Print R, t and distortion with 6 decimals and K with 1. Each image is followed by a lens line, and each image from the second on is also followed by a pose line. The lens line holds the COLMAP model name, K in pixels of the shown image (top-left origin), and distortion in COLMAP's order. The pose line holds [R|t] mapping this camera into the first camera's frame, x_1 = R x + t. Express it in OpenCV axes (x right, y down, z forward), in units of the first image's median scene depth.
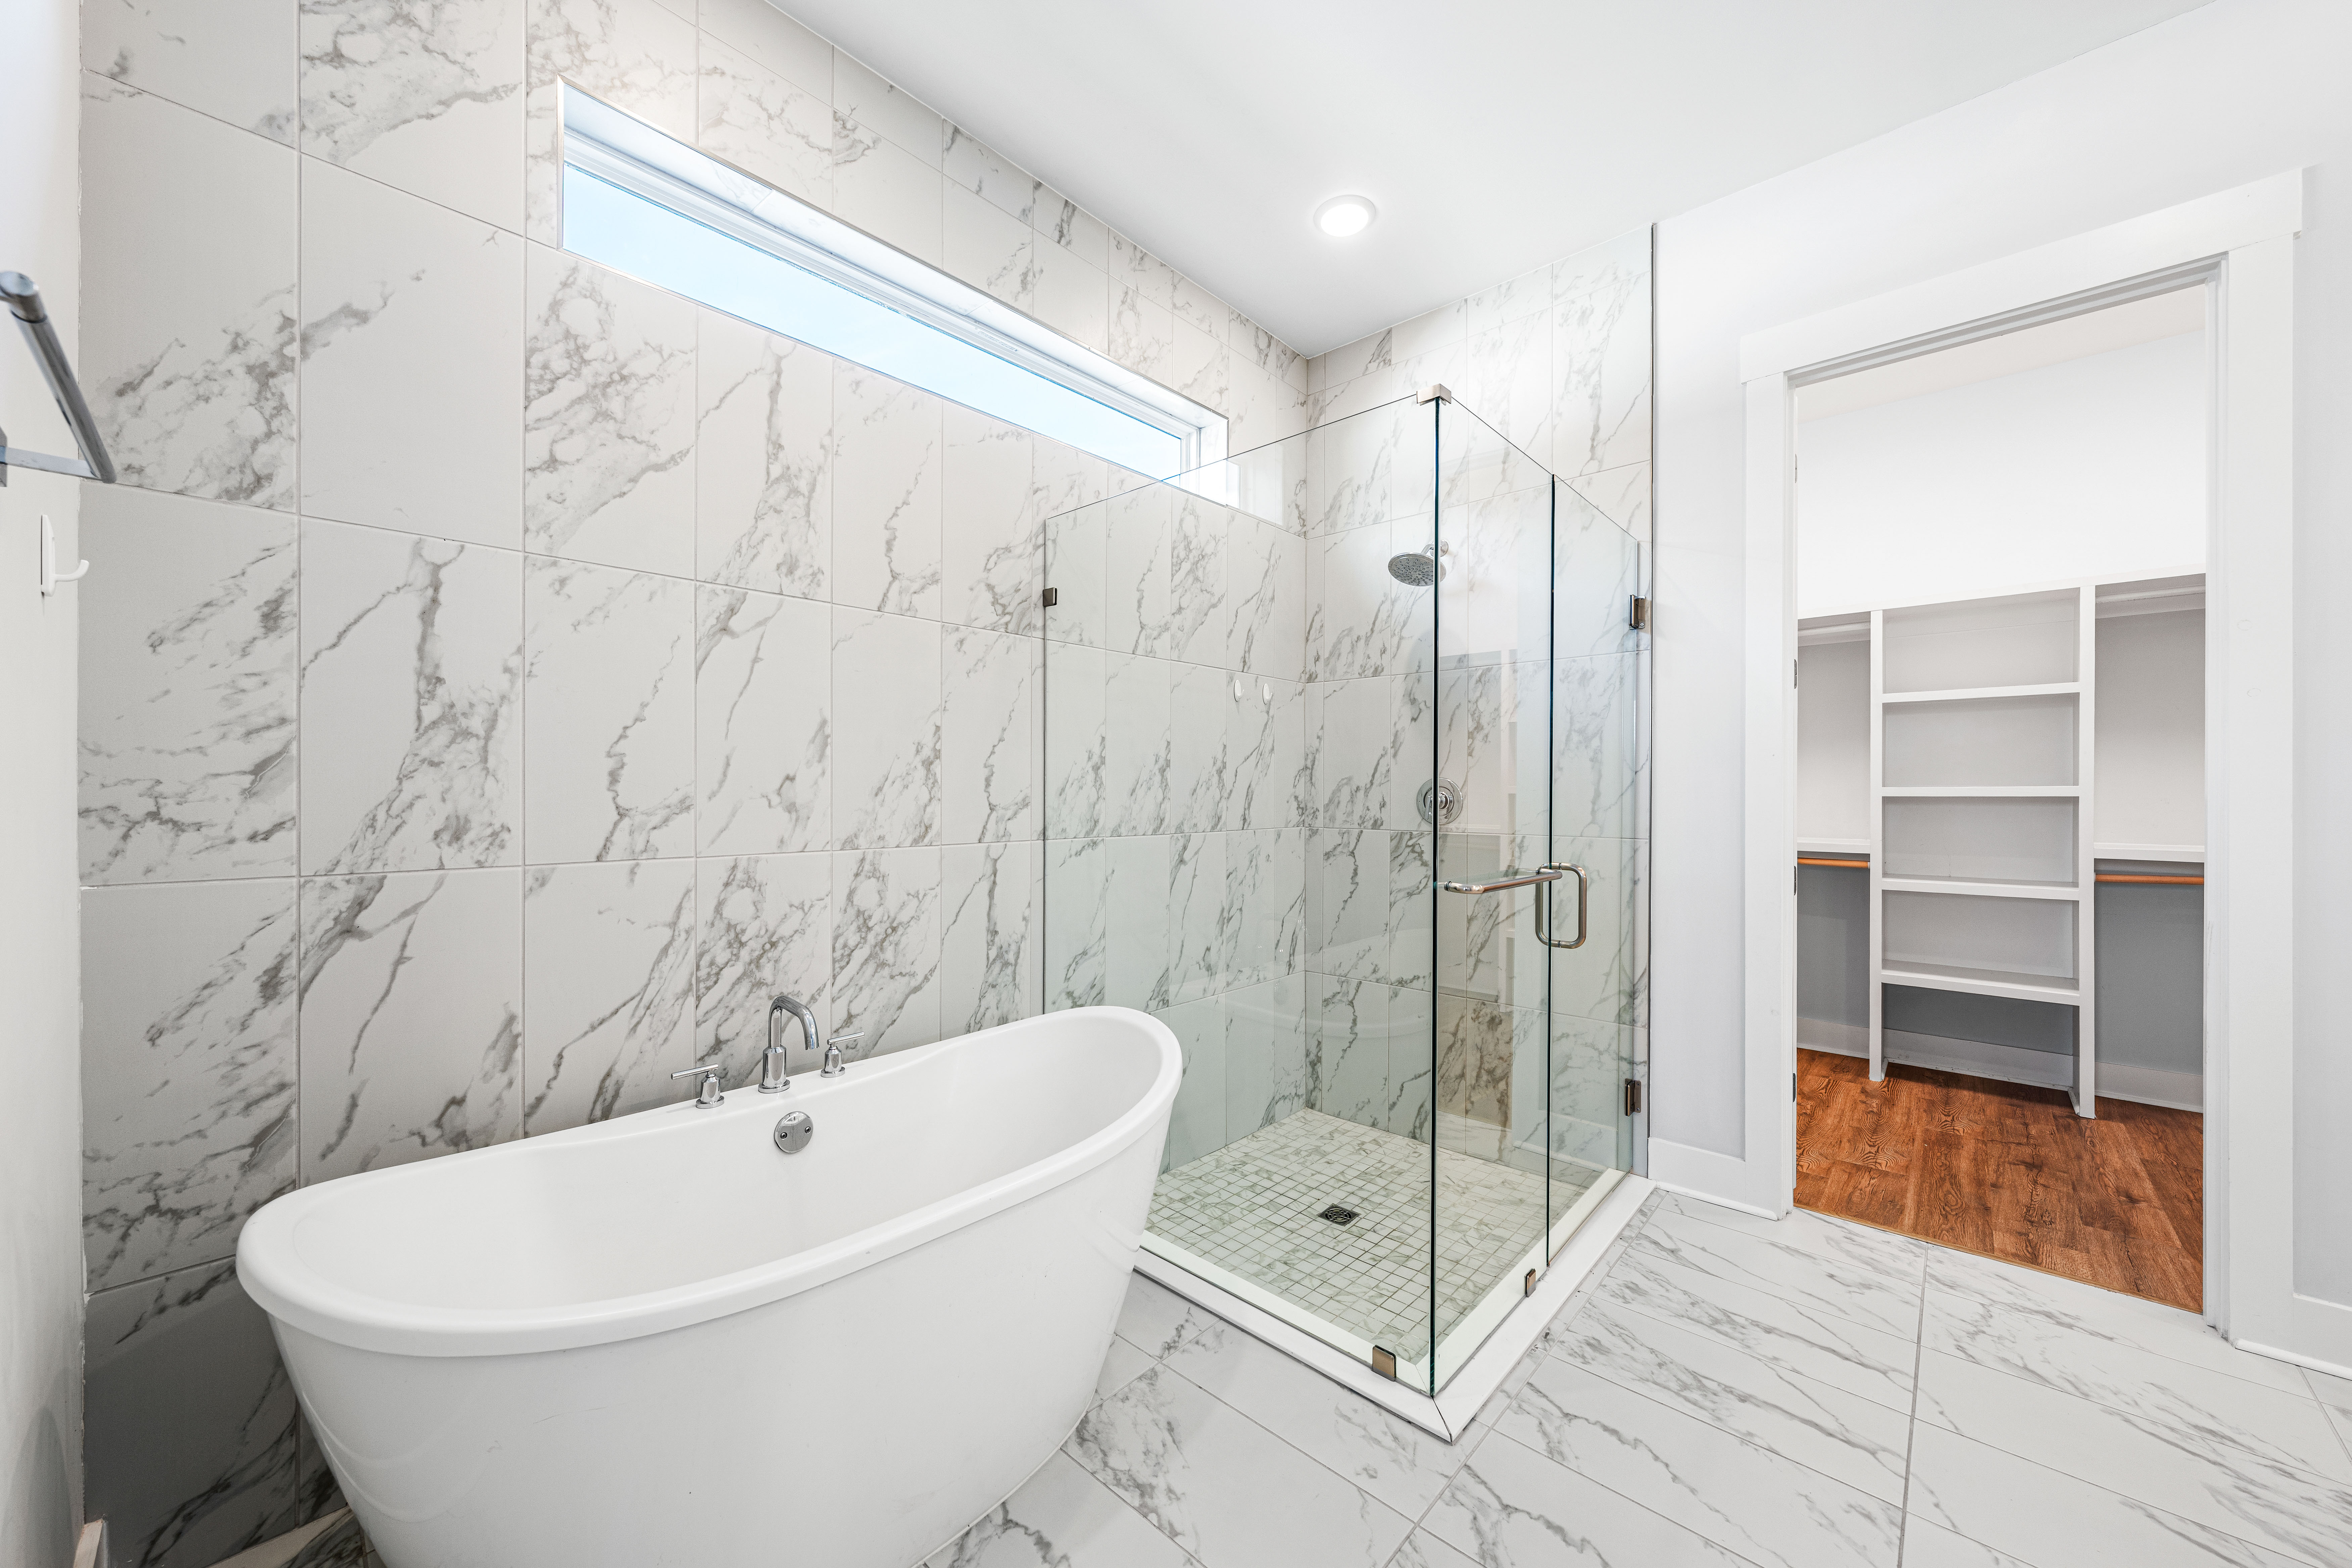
lens RADIAL K [[853.9, 0, 1172.3], [0, 853.9, 793.8], [0, 0, 1]] dist [-0.000642, -0.000244]
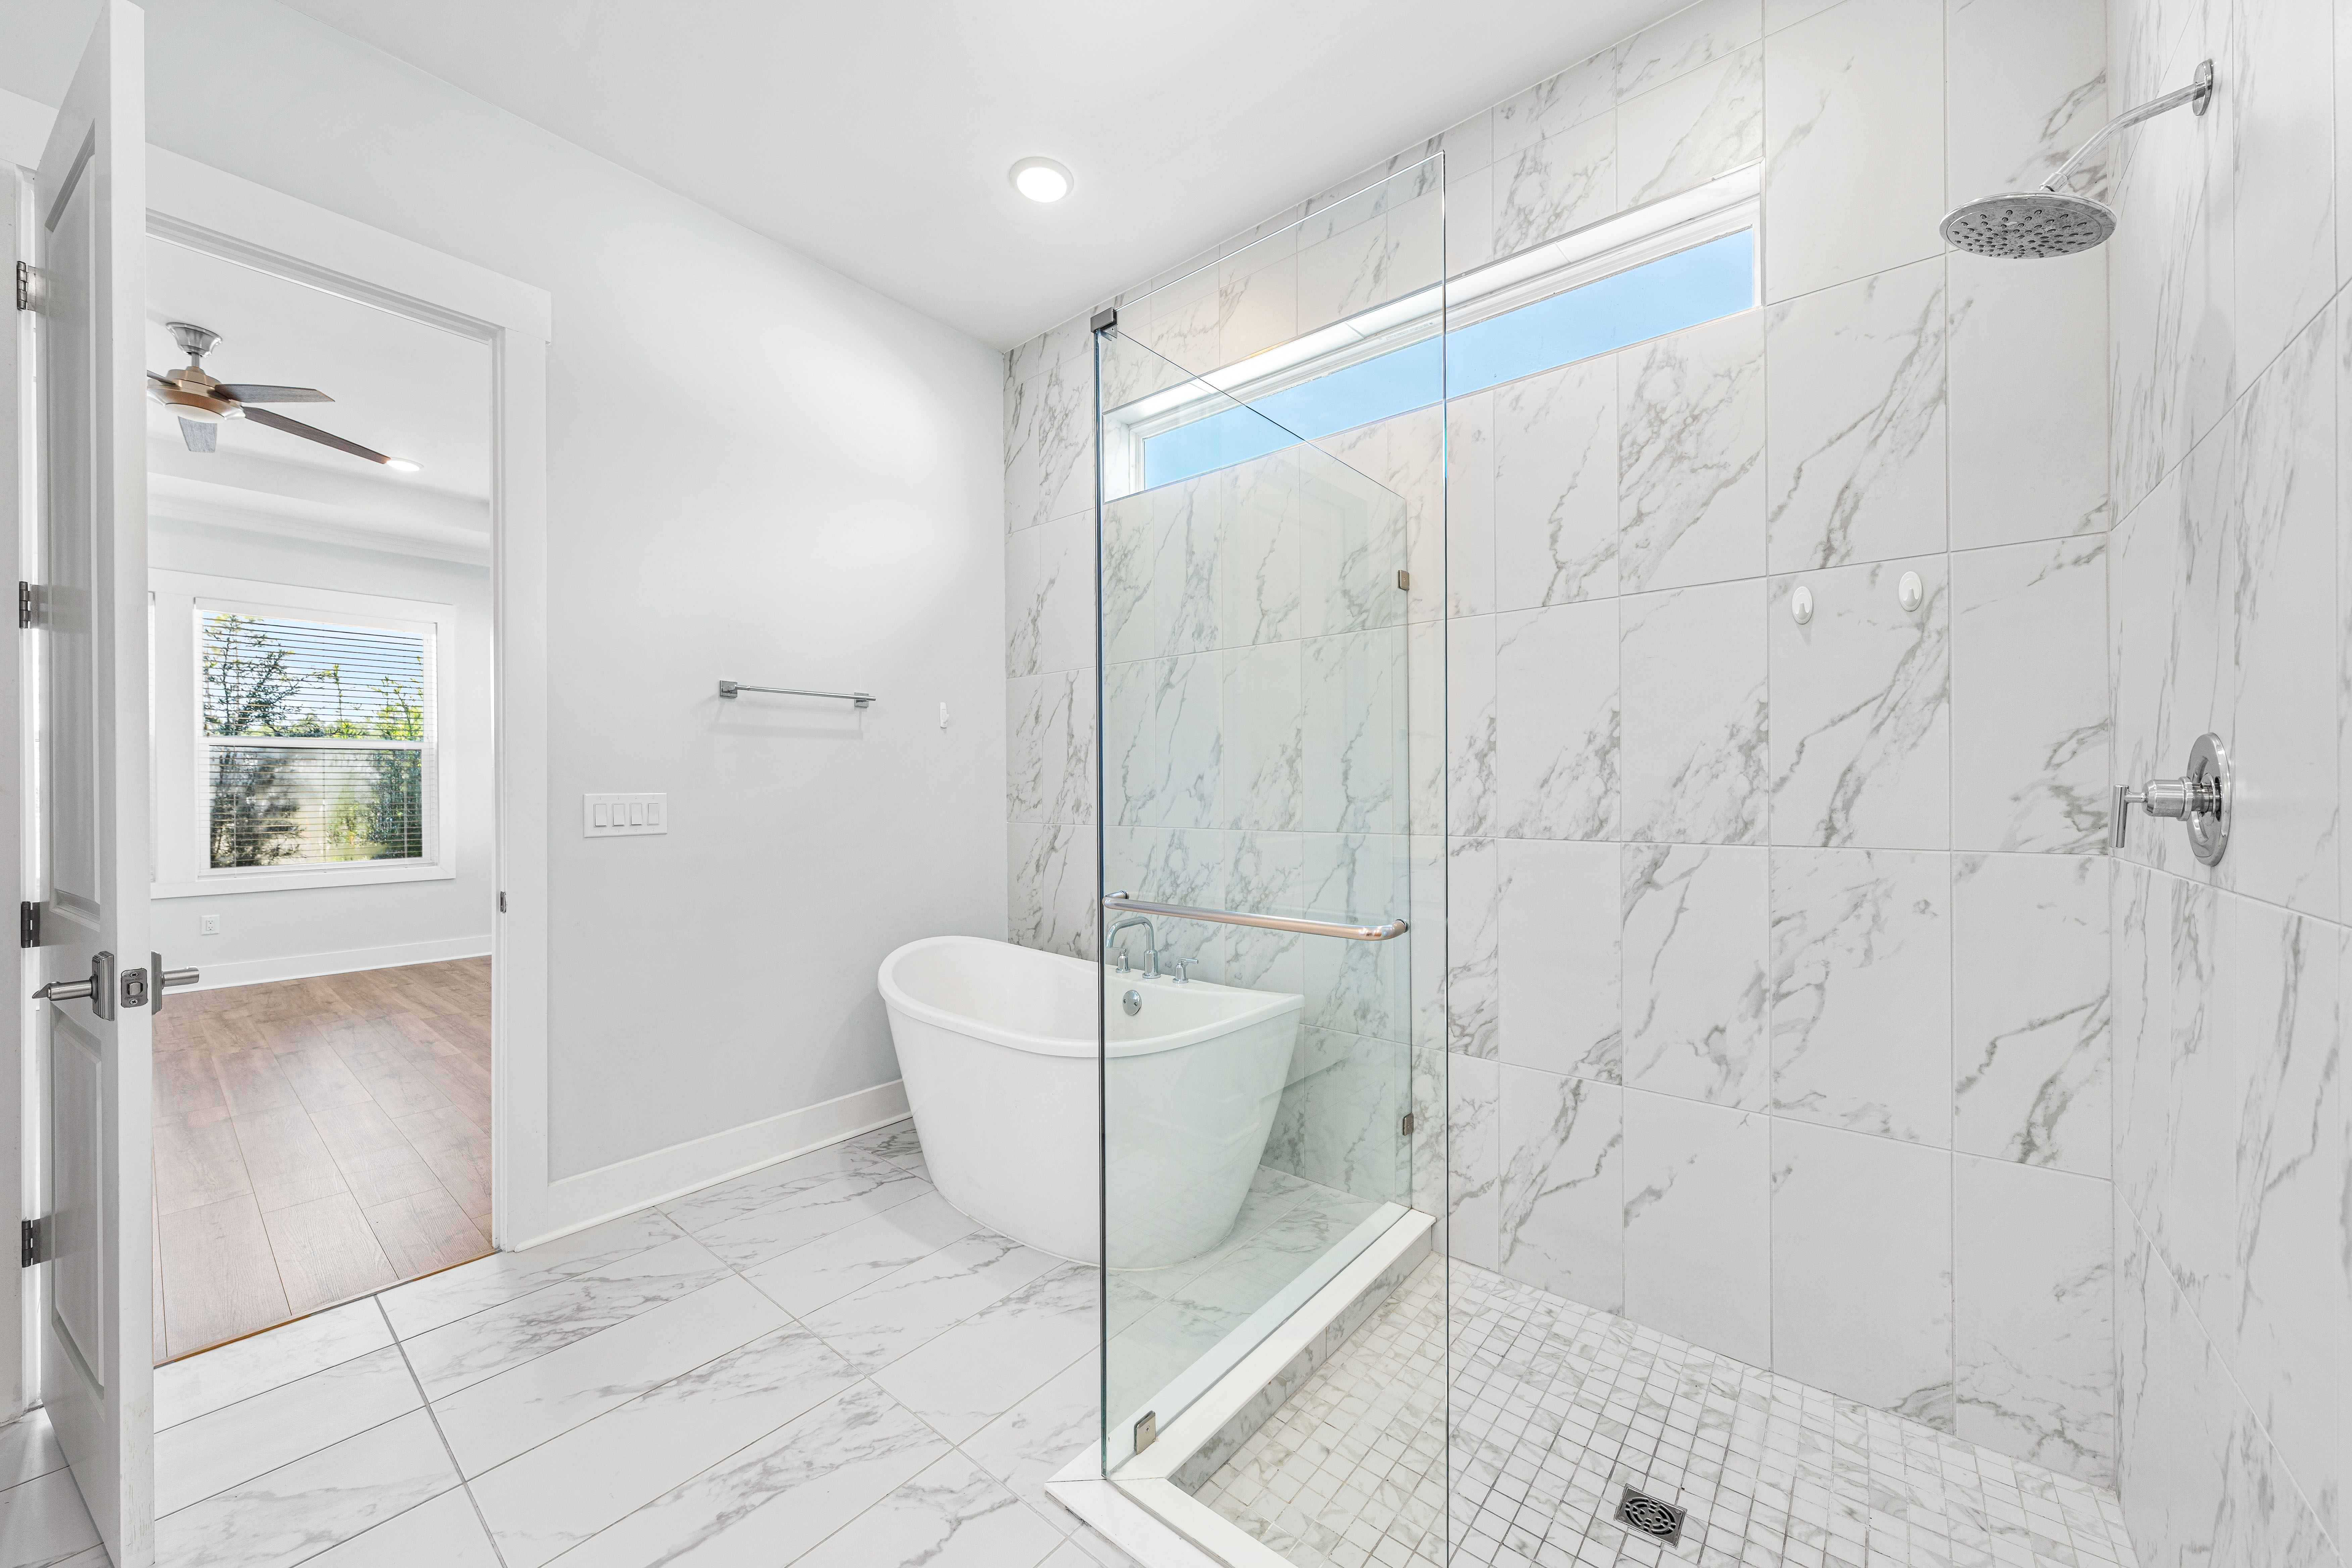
lens RADIAL K [[853.9, 0, 1176.7], [0, 853.9, 789.6], [0, 0, 1]] dist [-0.000642, -0.000244]
pose [[0.063867, -0.002512, -0.997955, 0.837063], [0.004105, 0.999989, -0.002254, 0.005007], [0.997950, -0.003953, 0.063876, 0.723062]]
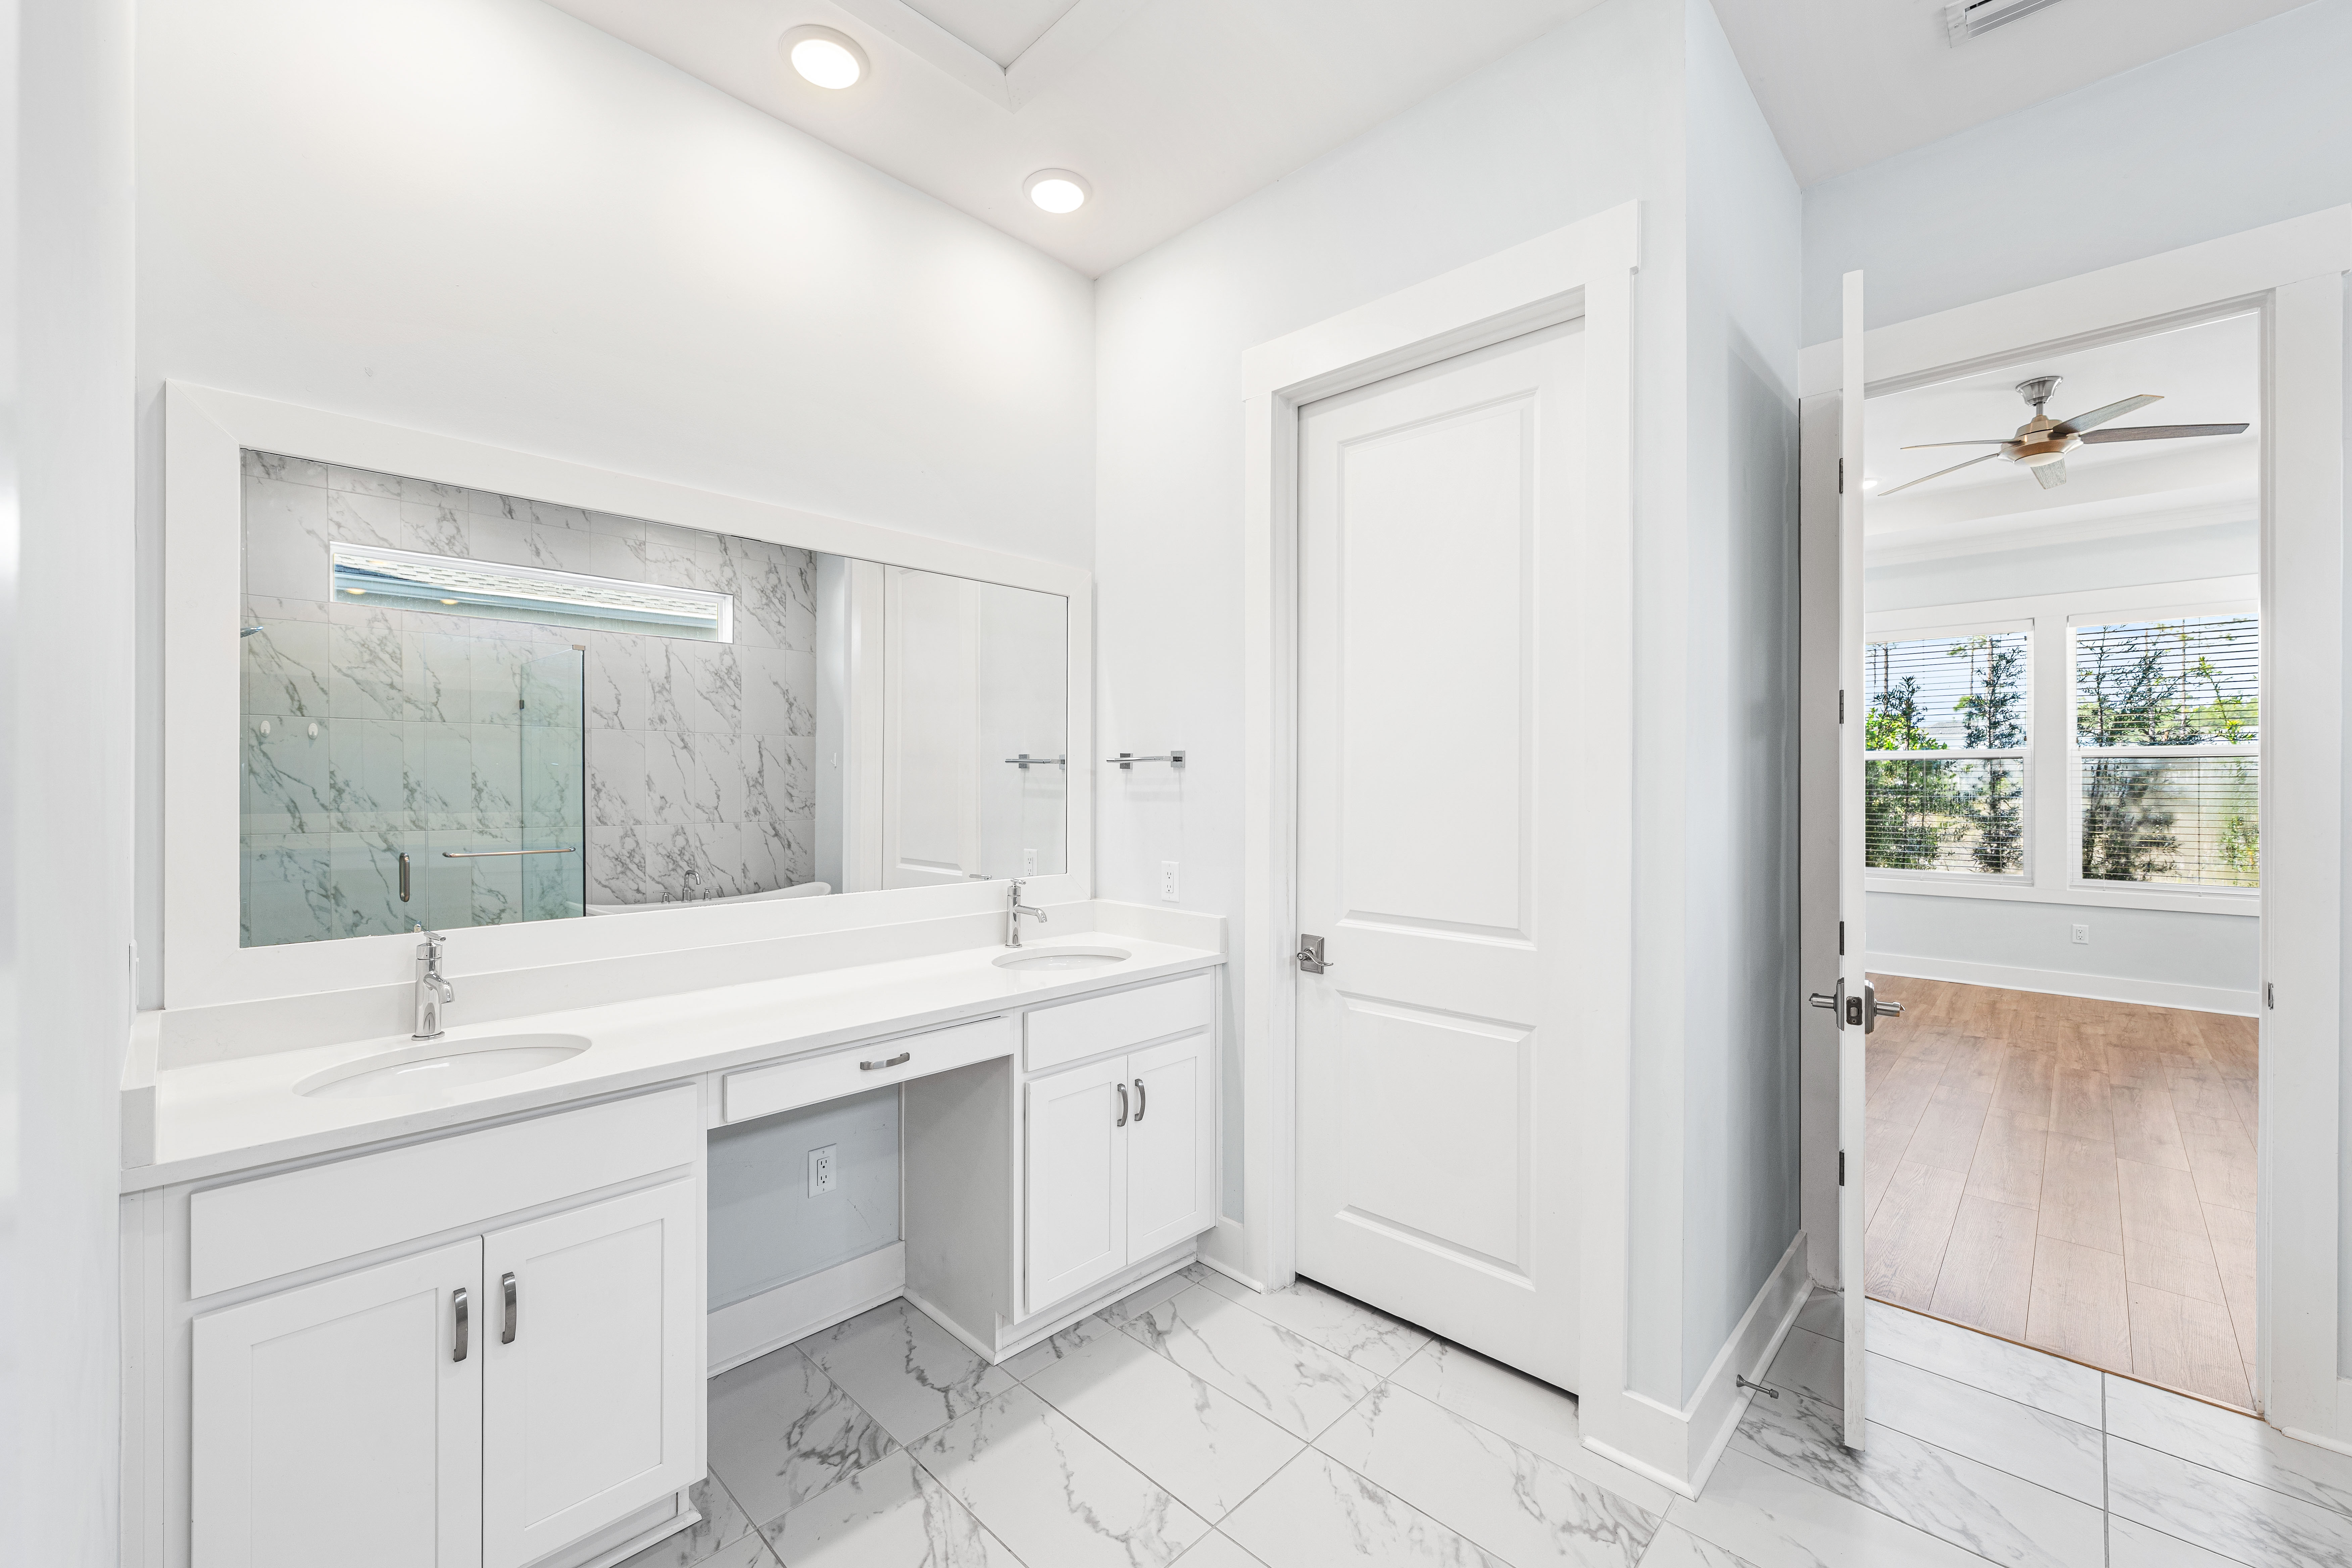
lens RADIAL K [[927.9, 0, 1178.1], [0, 927.9, 782.7], [0, 0, 1]] dist [0.000902, -0.000087]
pose [[-0.999913, -0.004270, 0.012457, 0.820137], [-0.004291, 0.999989, -0.001611, -0.066978], [-0.012450, -0.001664, -0.999921, 0.902963]]
